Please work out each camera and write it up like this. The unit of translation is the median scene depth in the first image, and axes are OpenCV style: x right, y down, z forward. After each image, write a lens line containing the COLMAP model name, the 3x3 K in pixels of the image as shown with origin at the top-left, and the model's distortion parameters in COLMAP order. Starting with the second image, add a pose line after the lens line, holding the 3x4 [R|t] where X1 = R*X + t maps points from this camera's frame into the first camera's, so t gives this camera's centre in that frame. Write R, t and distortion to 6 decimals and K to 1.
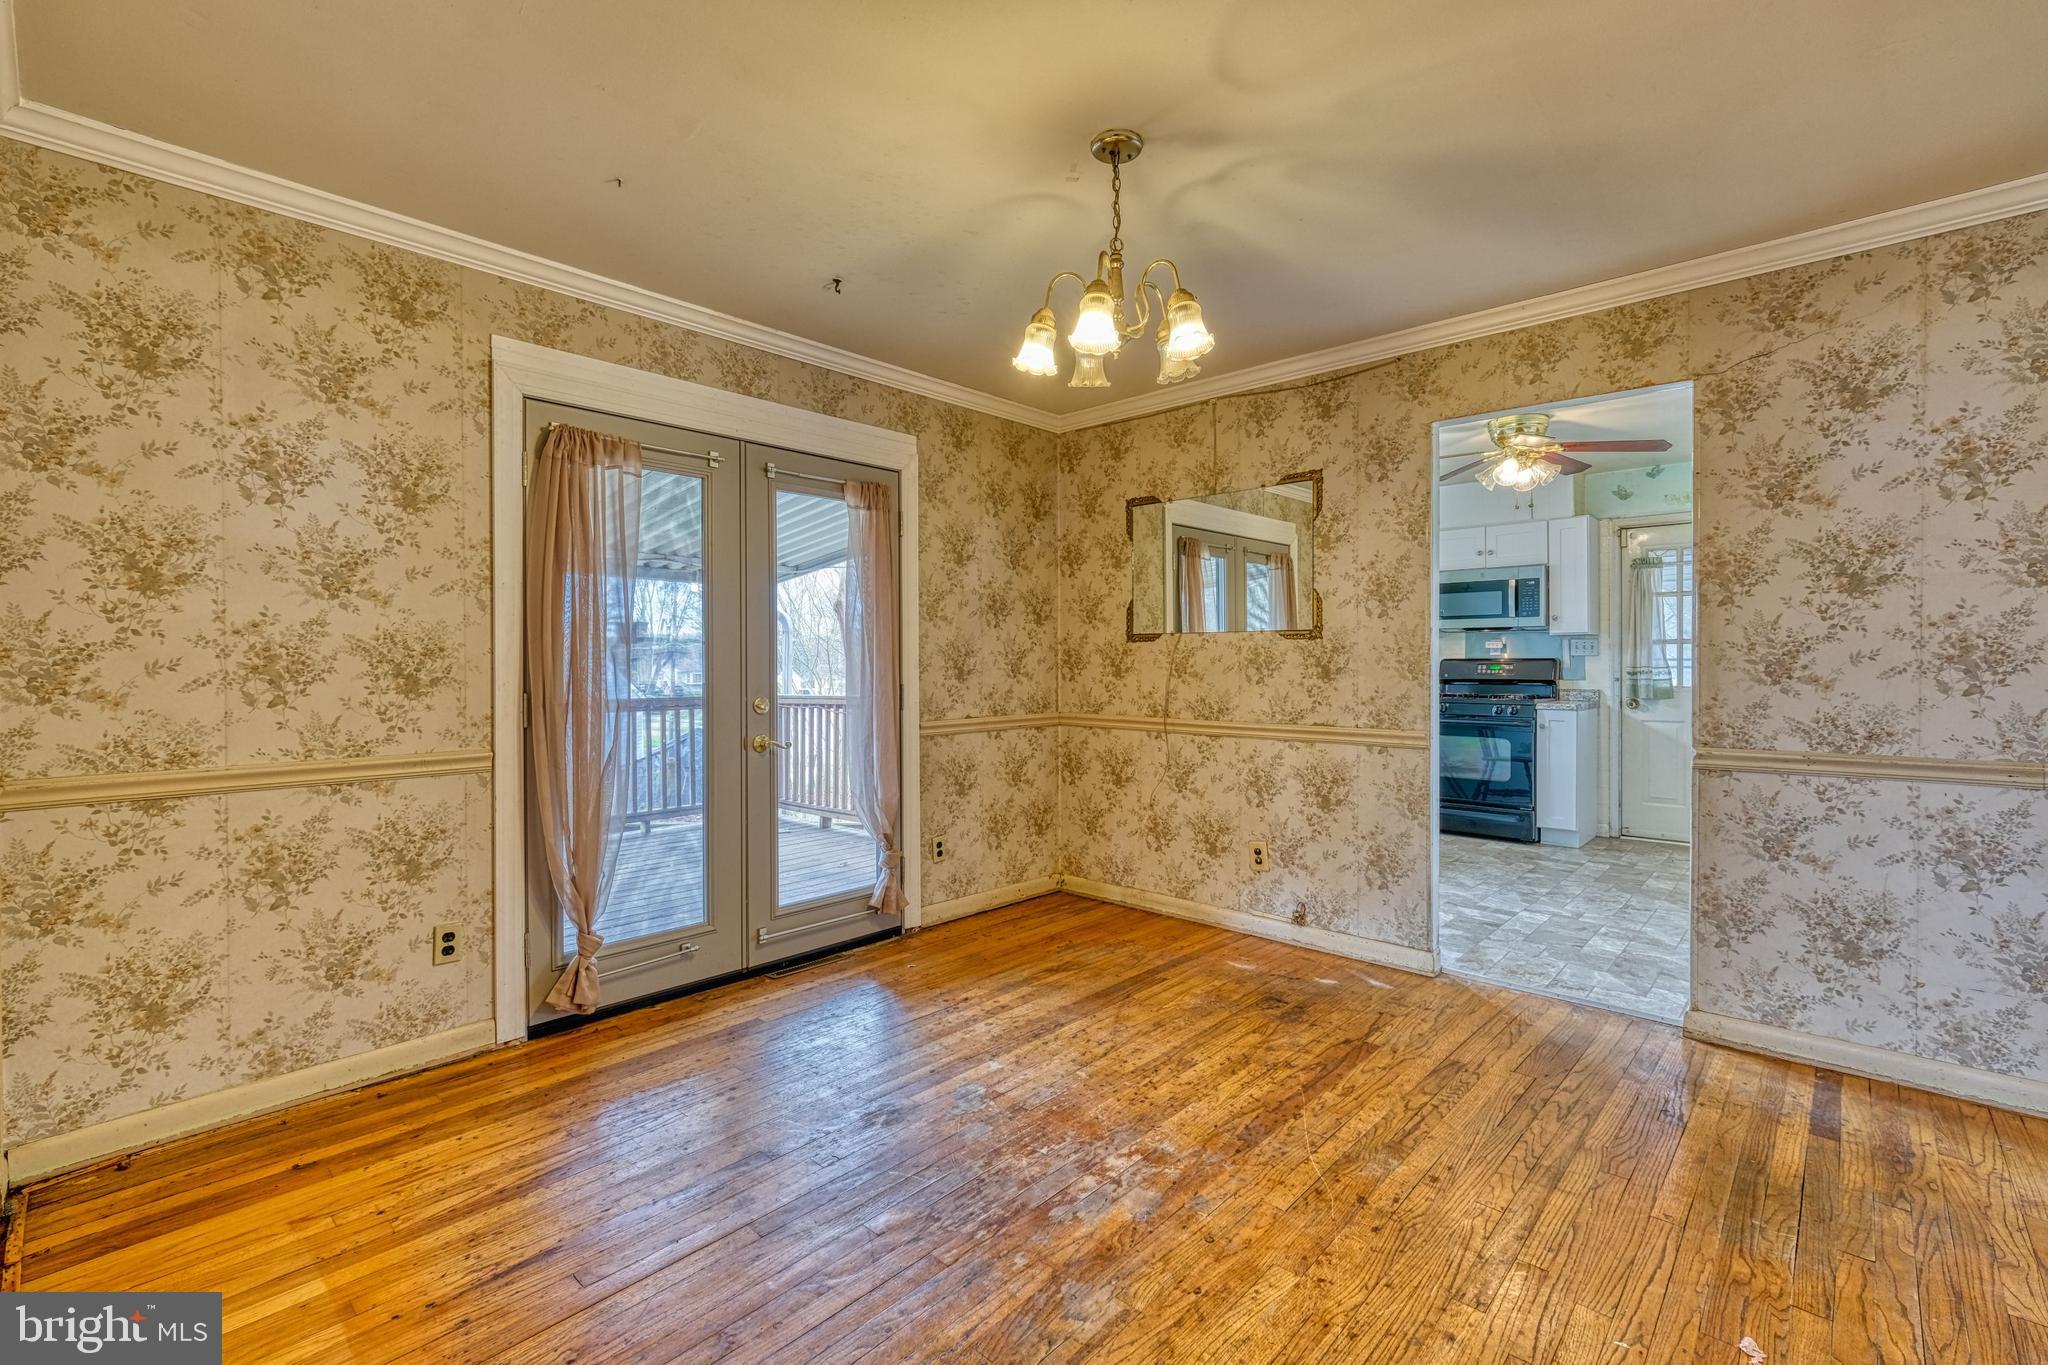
lens RADIAL K [[889.0, 0, 1031.1], [0, 889.0, 670.3], [0, 0, 1]] dist [-0.006587, 0.001617]
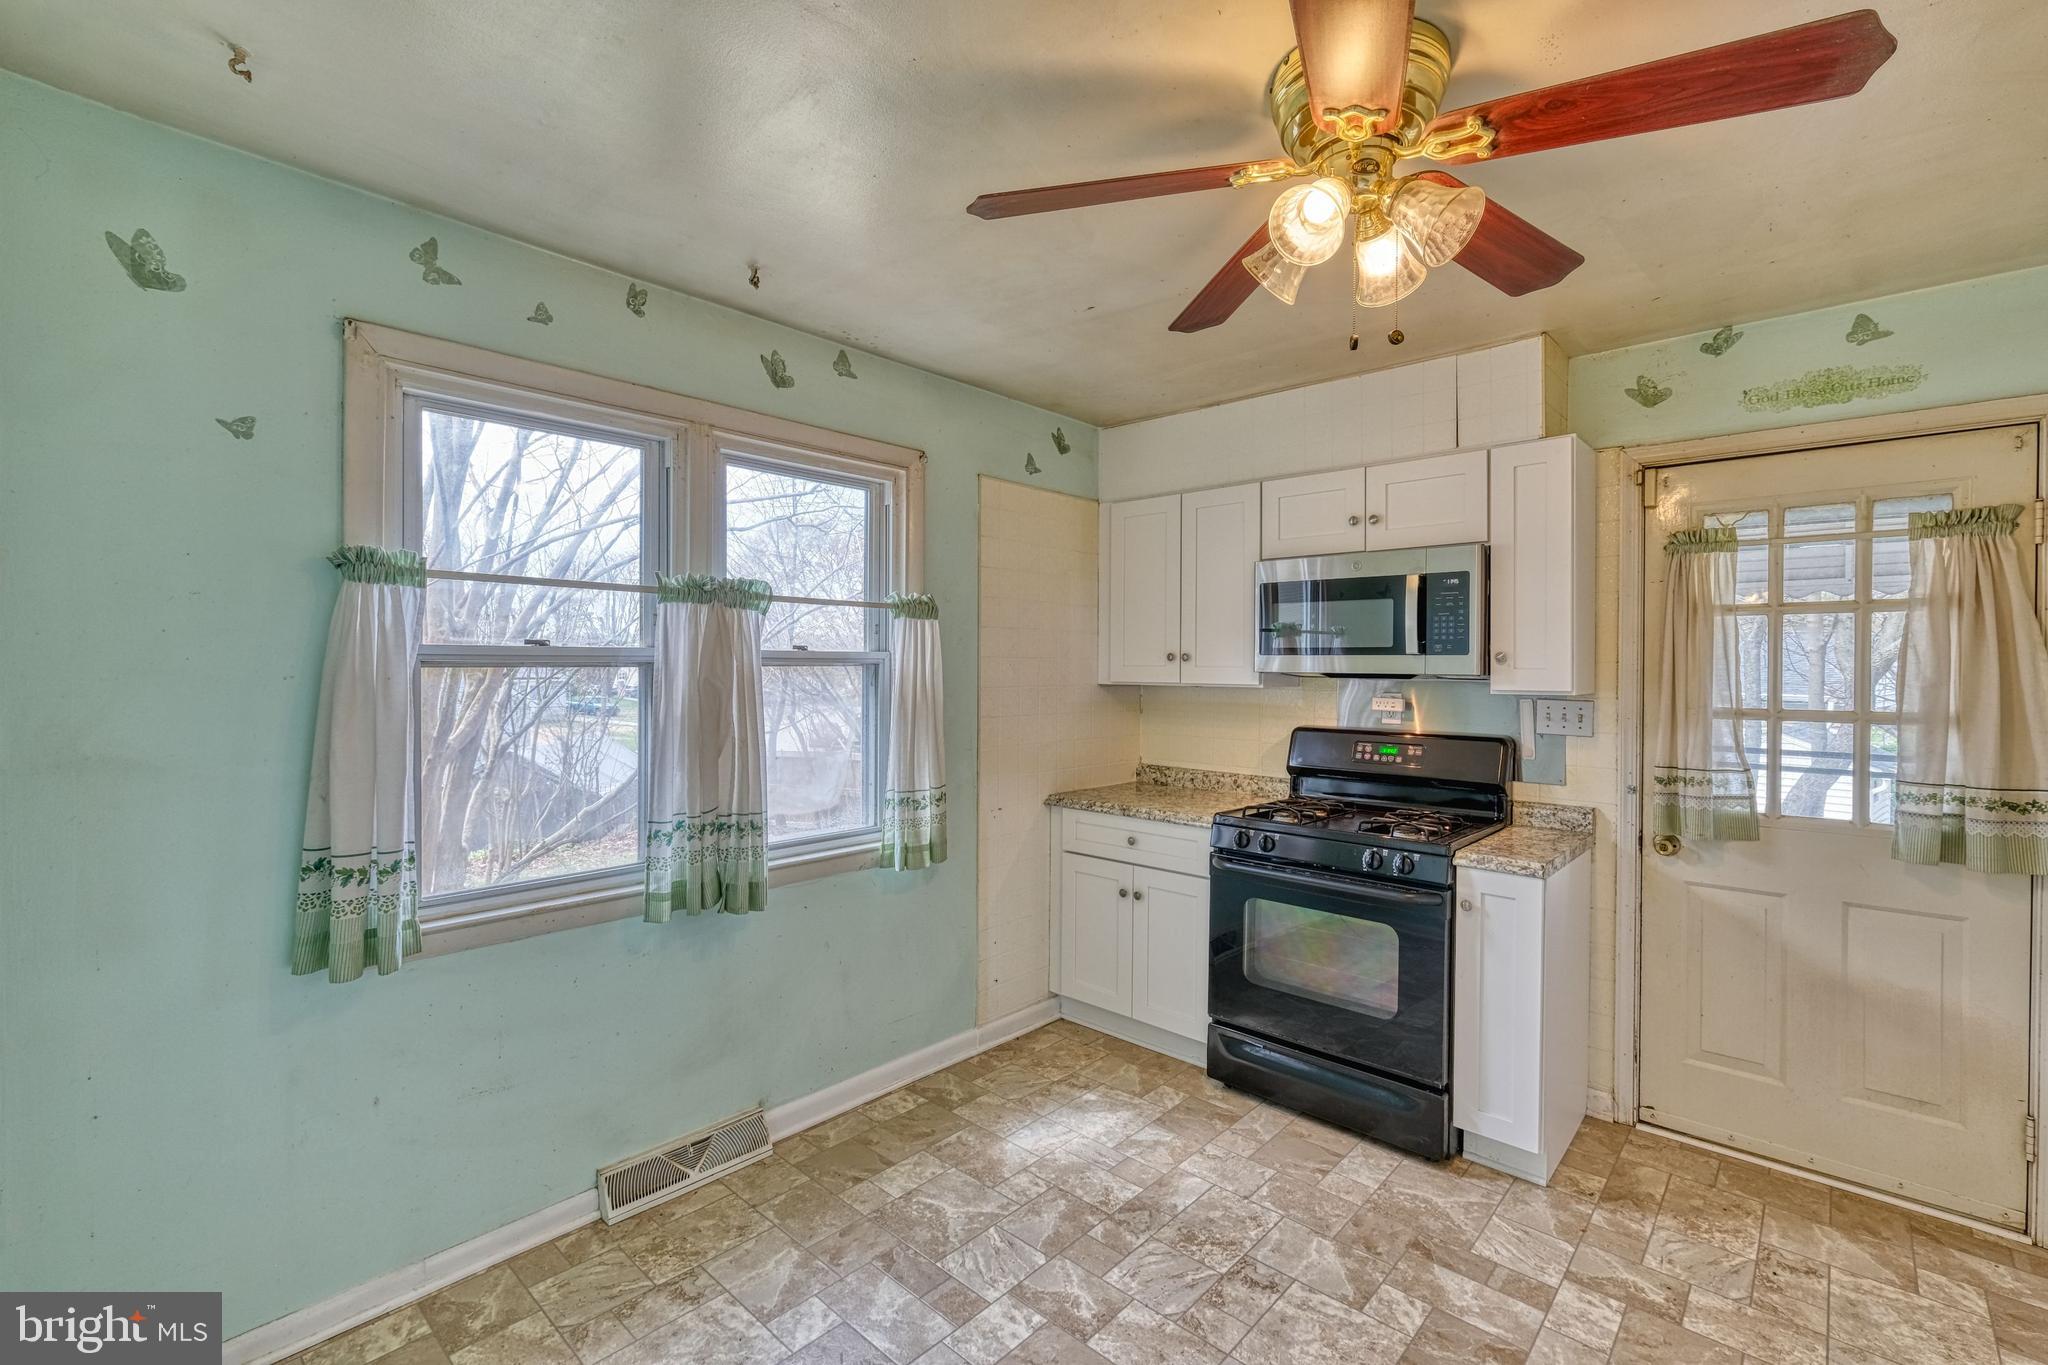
lens RADIAL K [[889.0, 0, 1018.2], [0, 889.0, 679.1], [0, 0, 1]] dist [-0.006587, 0.001617]
pose [[0.999977, 0.006767, 0.000459, 0.581158], [-0.006768, 0.999976, 0.001251, -0.081268], [-0.000451, -0.001254, 0.999999, 0.921992]]
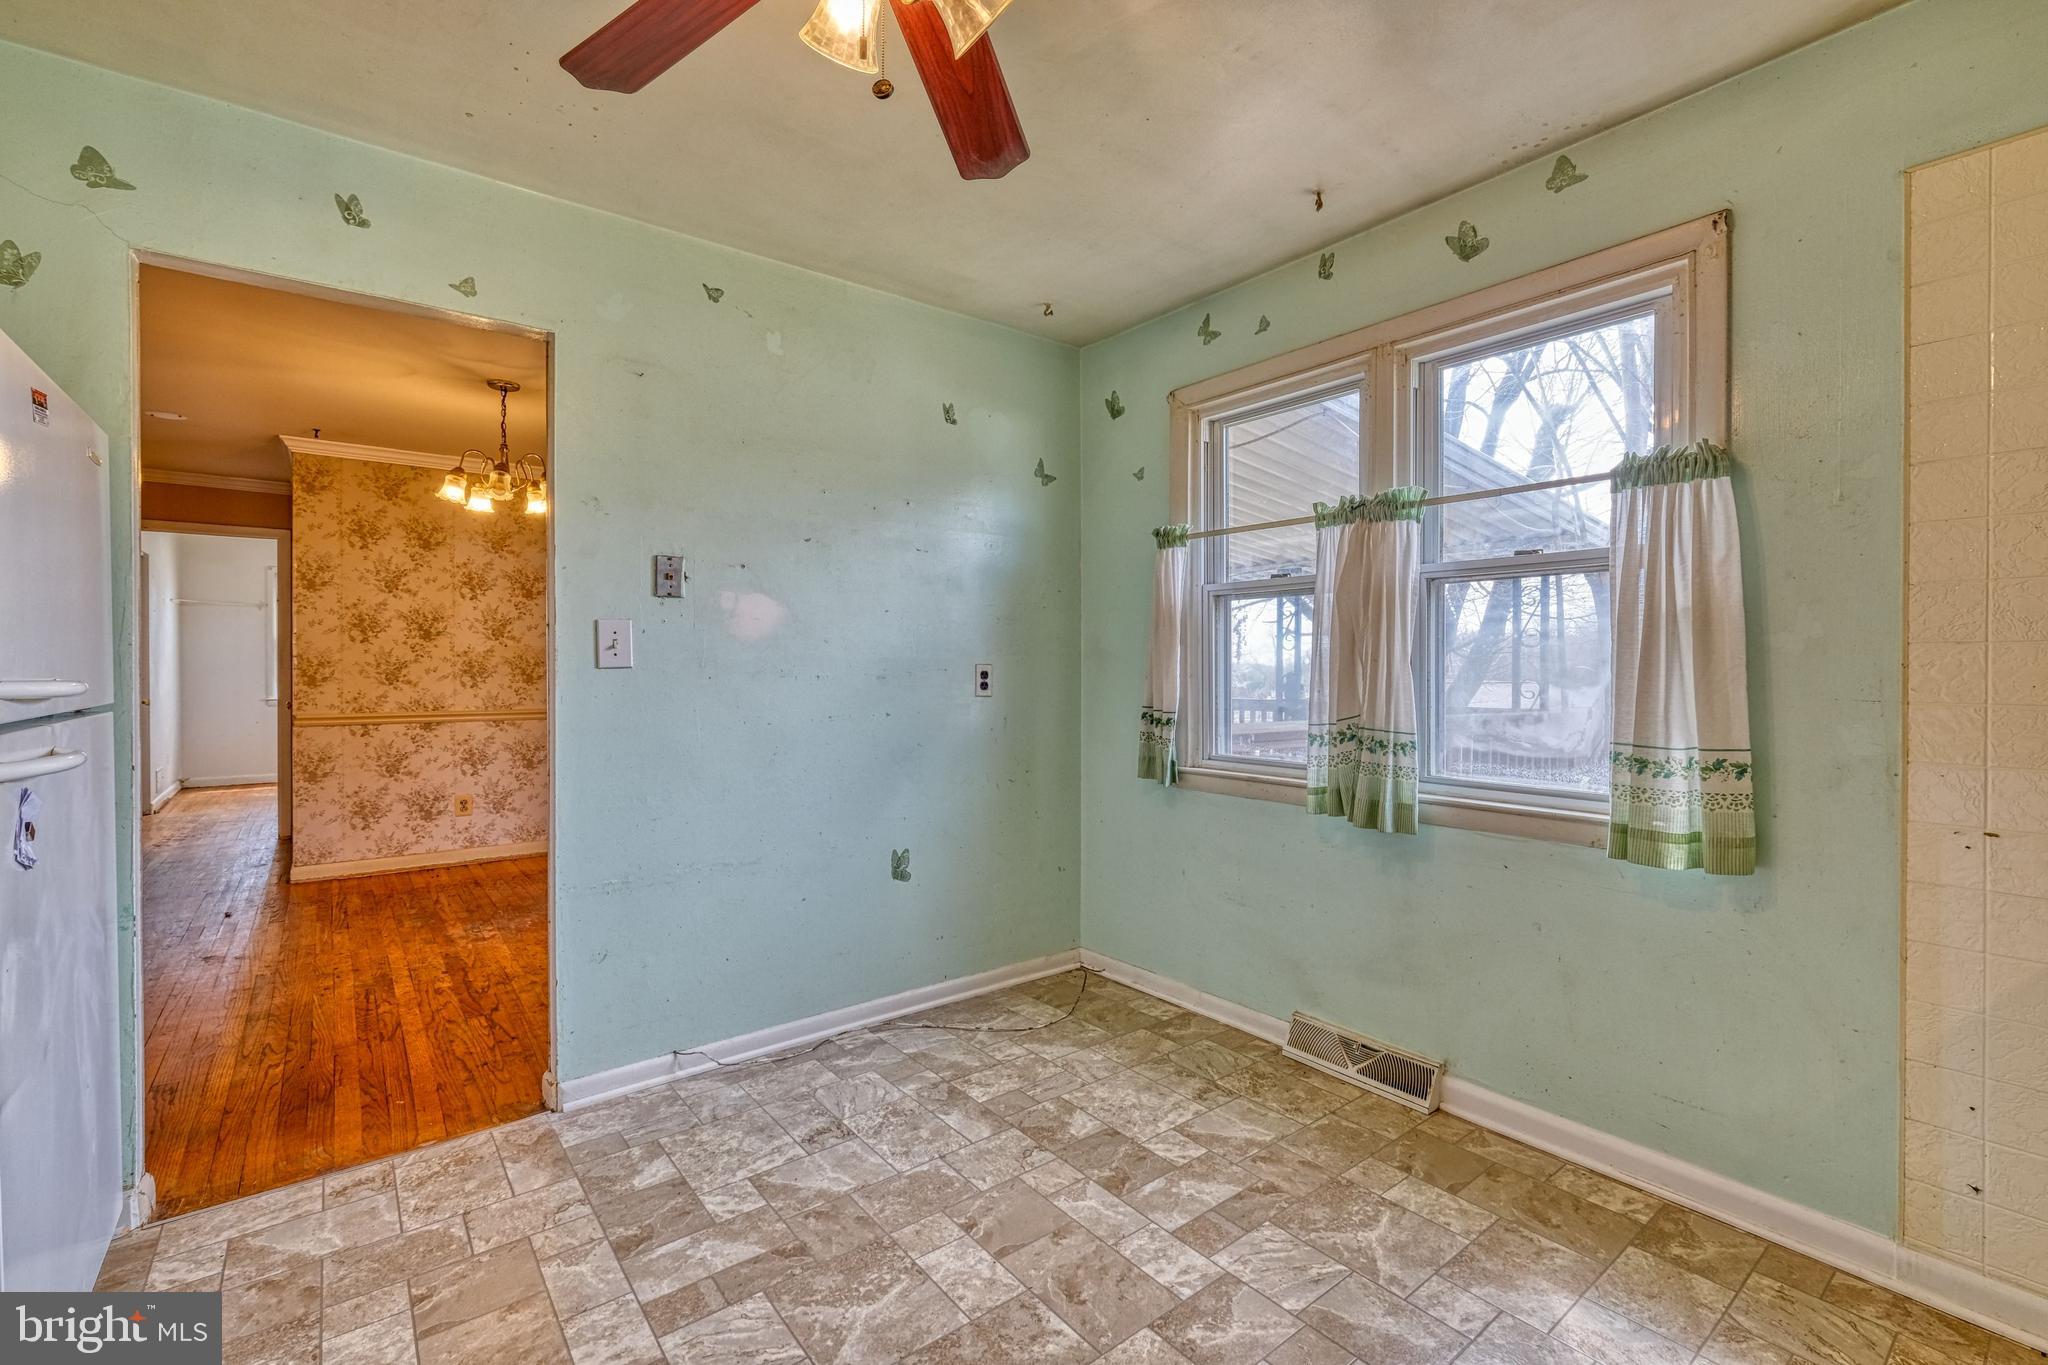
lens RADIAL K [[889.0, 0, 1044.8], [0, 889.0, 672.5], [0, 0, 1]] dist [-0.006587, 0.001617]
pose [[-0.139864, 0.012207, -0.990096, 1.093948], [-0.008852, 0.999869, 0.013578, -0.023535], [0.990131, 0.010664, -0.139737, 1.476061]]
